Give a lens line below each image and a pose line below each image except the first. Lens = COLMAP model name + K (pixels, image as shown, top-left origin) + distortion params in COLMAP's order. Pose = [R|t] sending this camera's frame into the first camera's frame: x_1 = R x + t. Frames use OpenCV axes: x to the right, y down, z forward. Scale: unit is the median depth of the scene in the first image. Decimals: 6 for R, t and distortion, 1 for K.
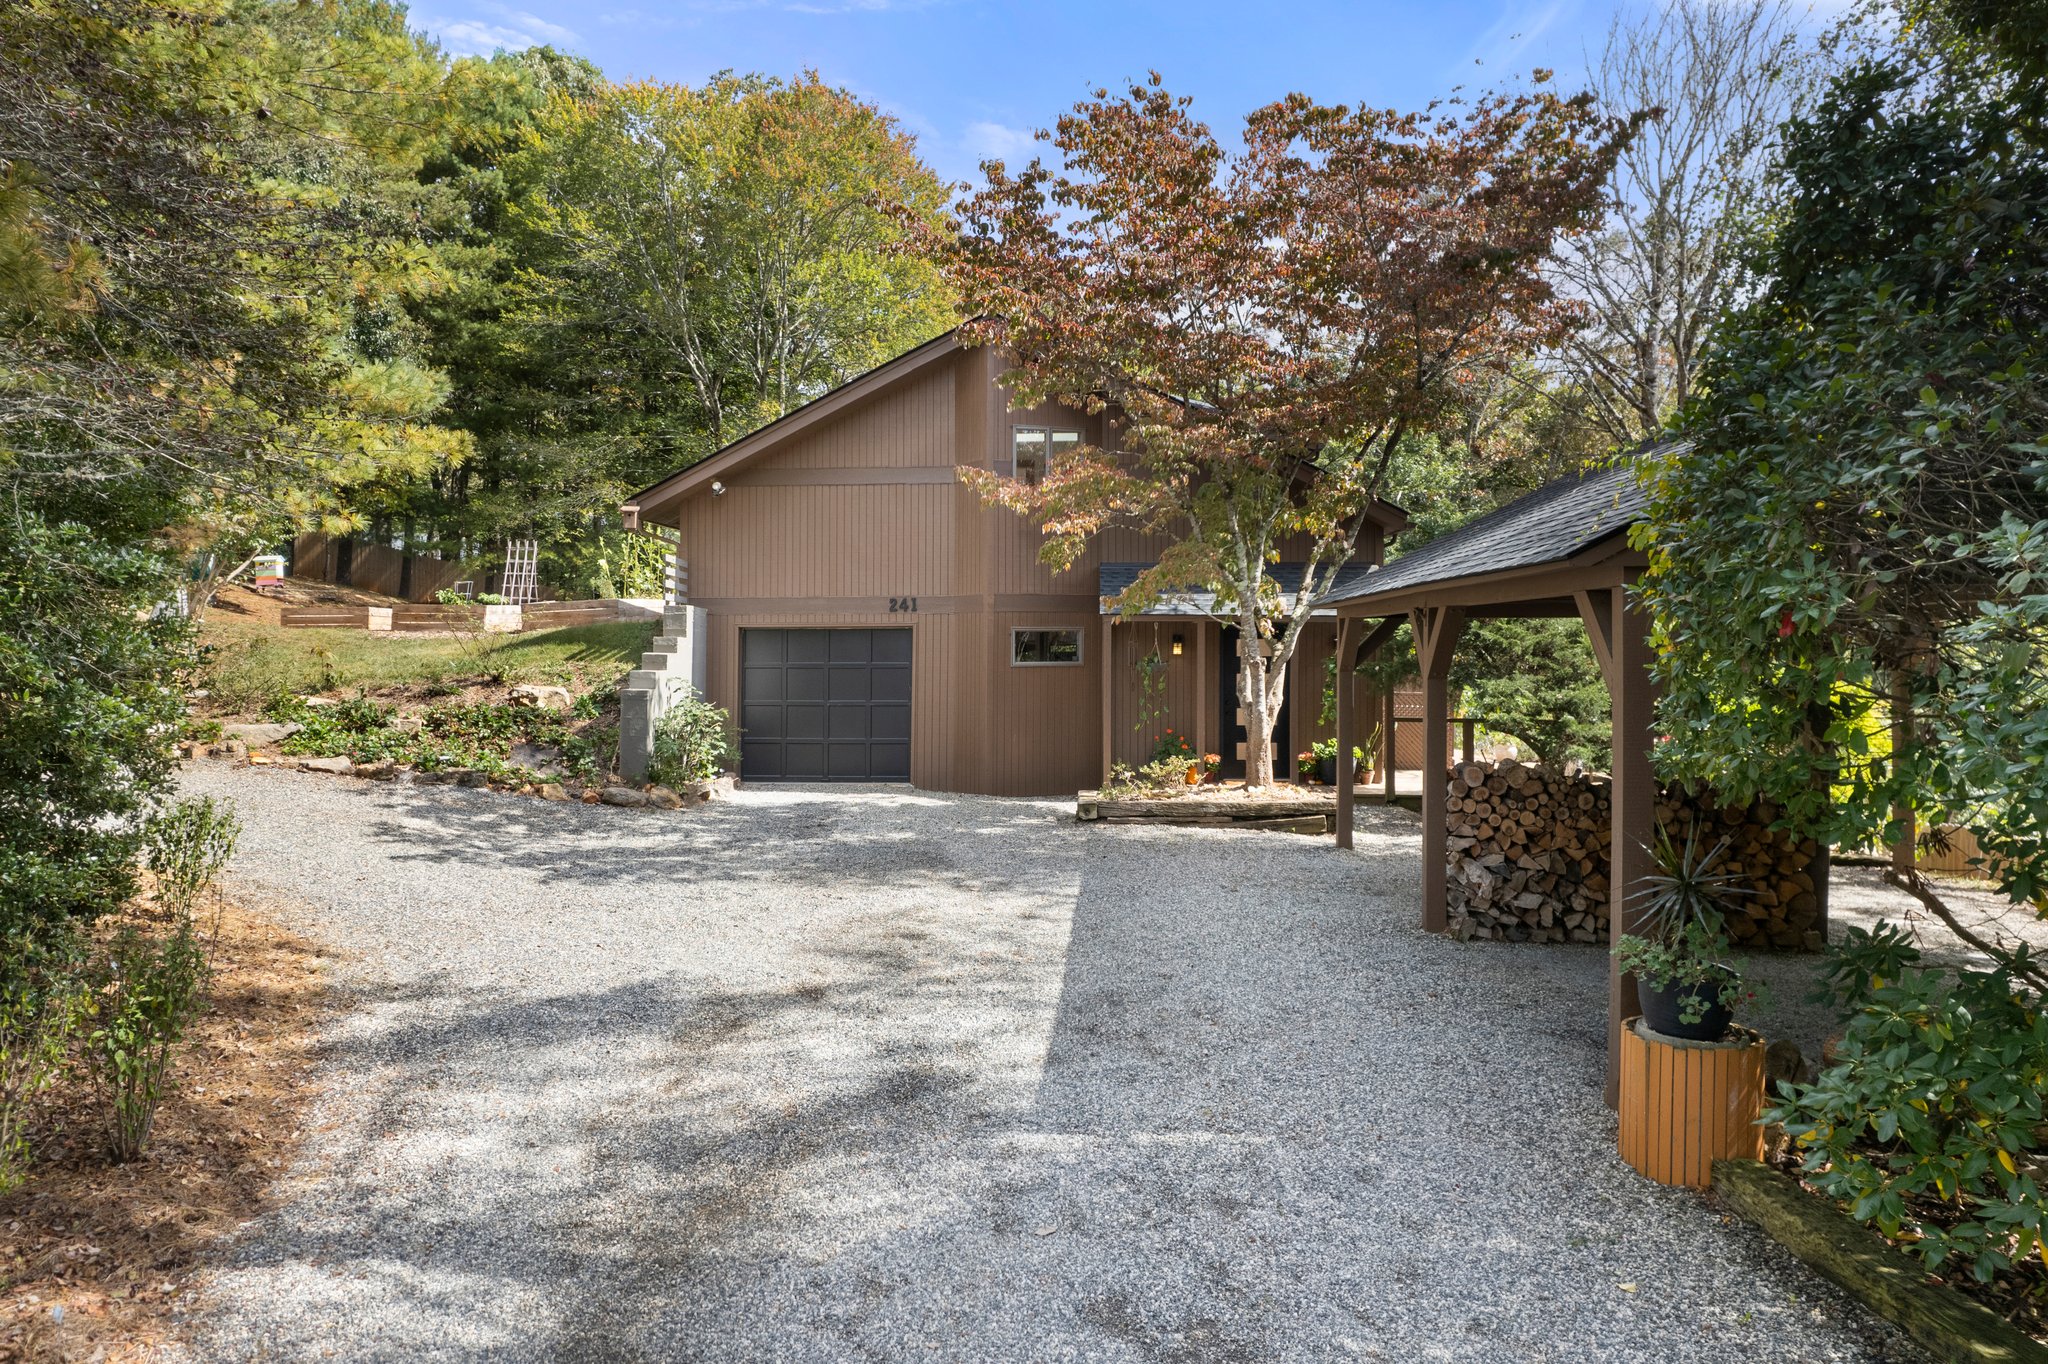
lens RADIAL K [[1371.7, 0, 1029.2], [0, 1371.7, 549.0], [0, 0, 1]] dist [-0.040731, -0.000752]
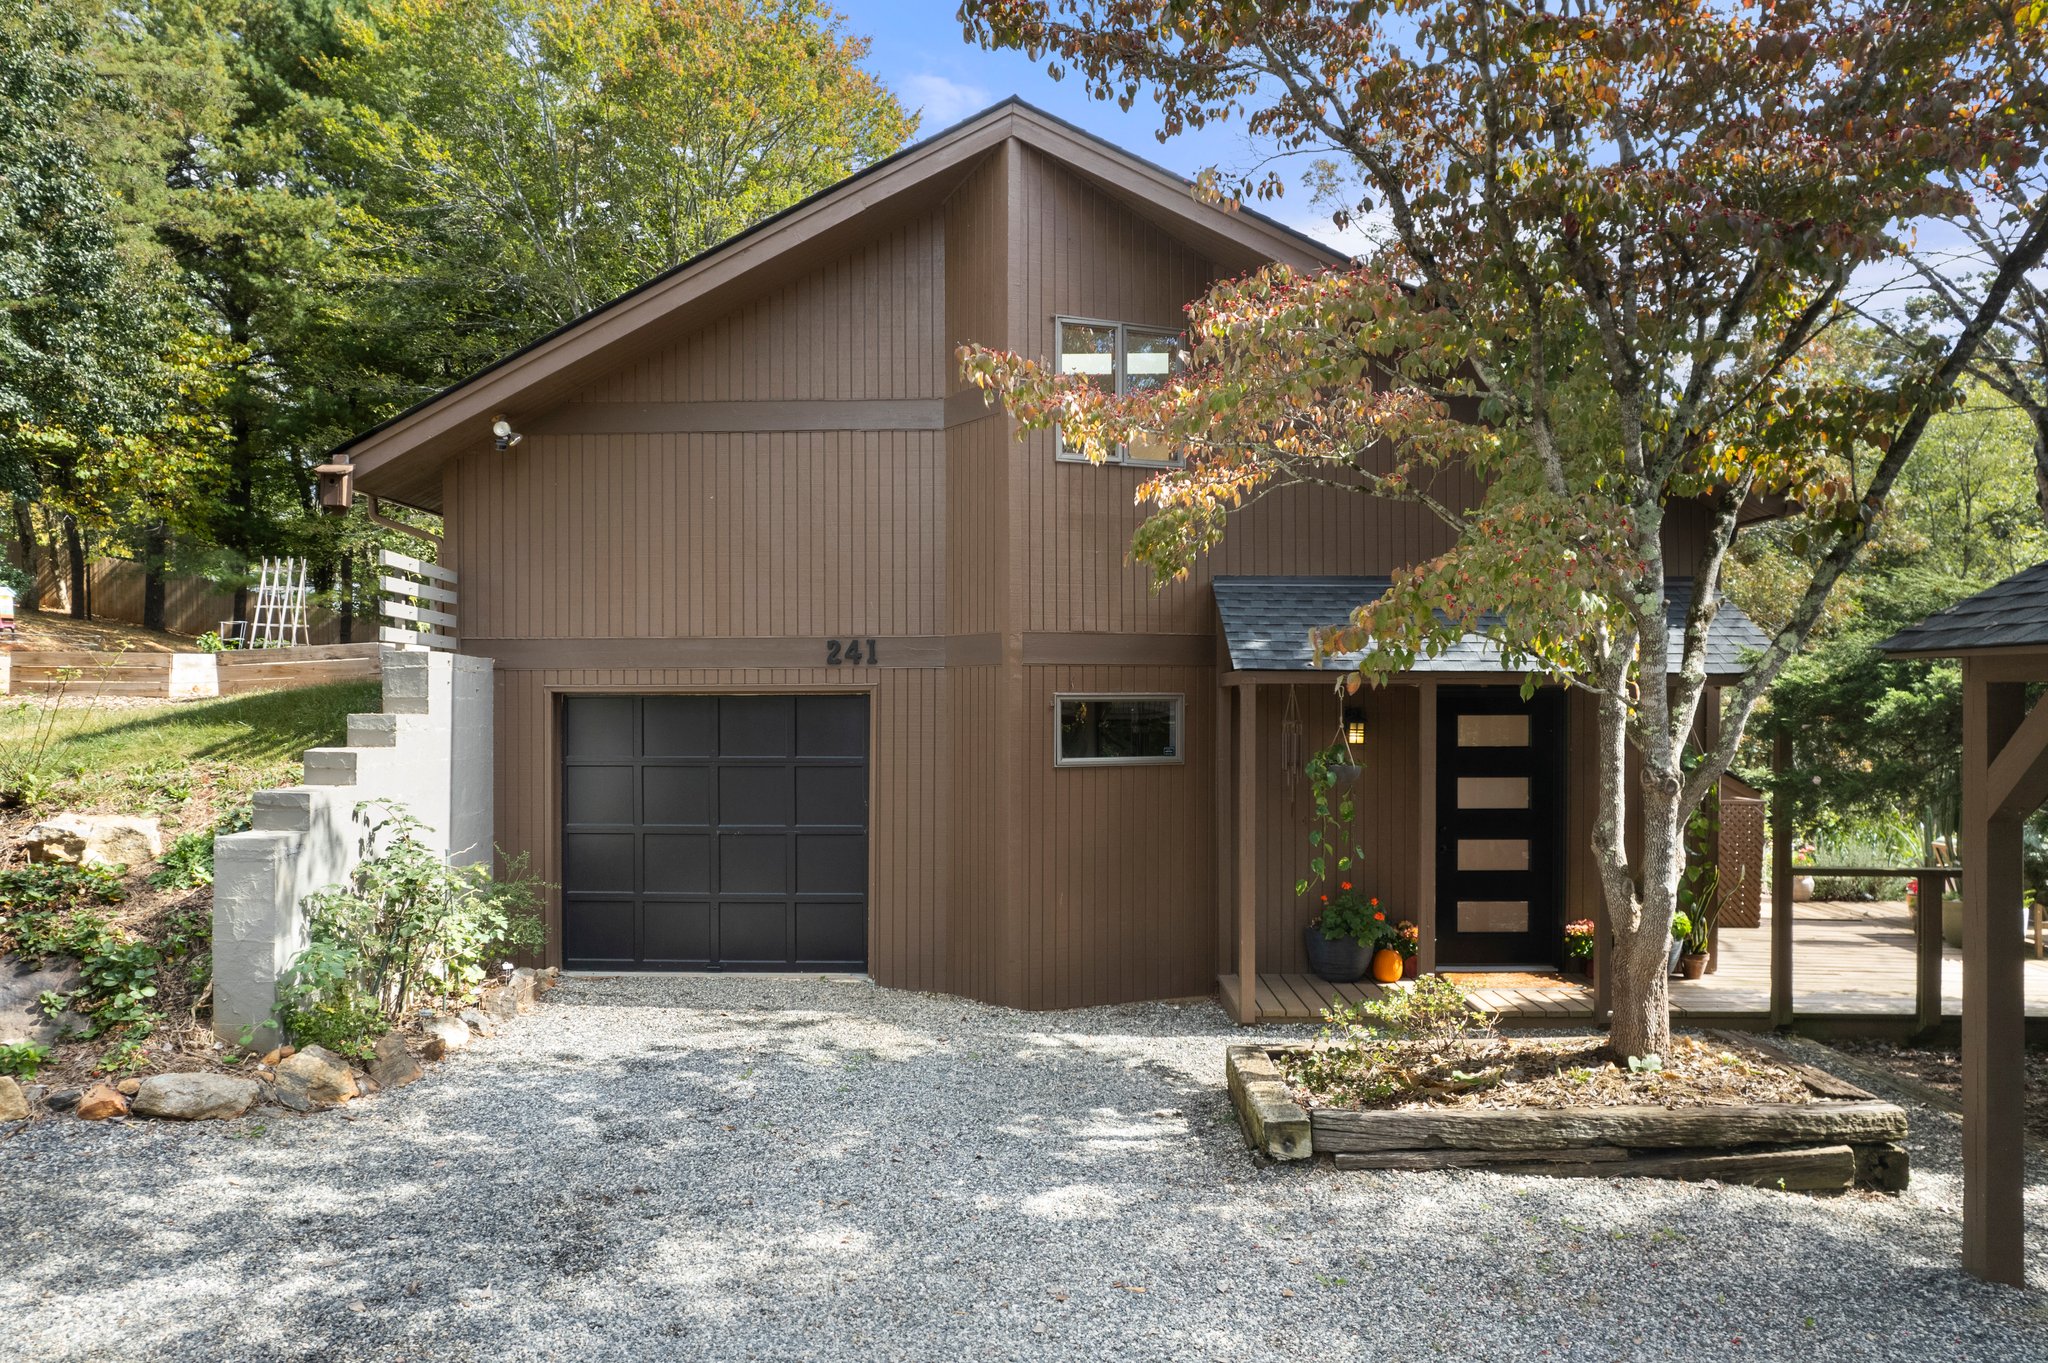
lens RADIAL K [[1382.7, 0, 1018.4], [0, 1382.7, 622.5], [0, 0, 1]] dist [-0.030576, 0.000108]
pose [[0.999764, 0.001344, 0.021668, -0.042803], [-0.001639, 0.999907, 0.013571, 0.024385], [-0.021648, -0.013603, 0.999673, 0.510700]]
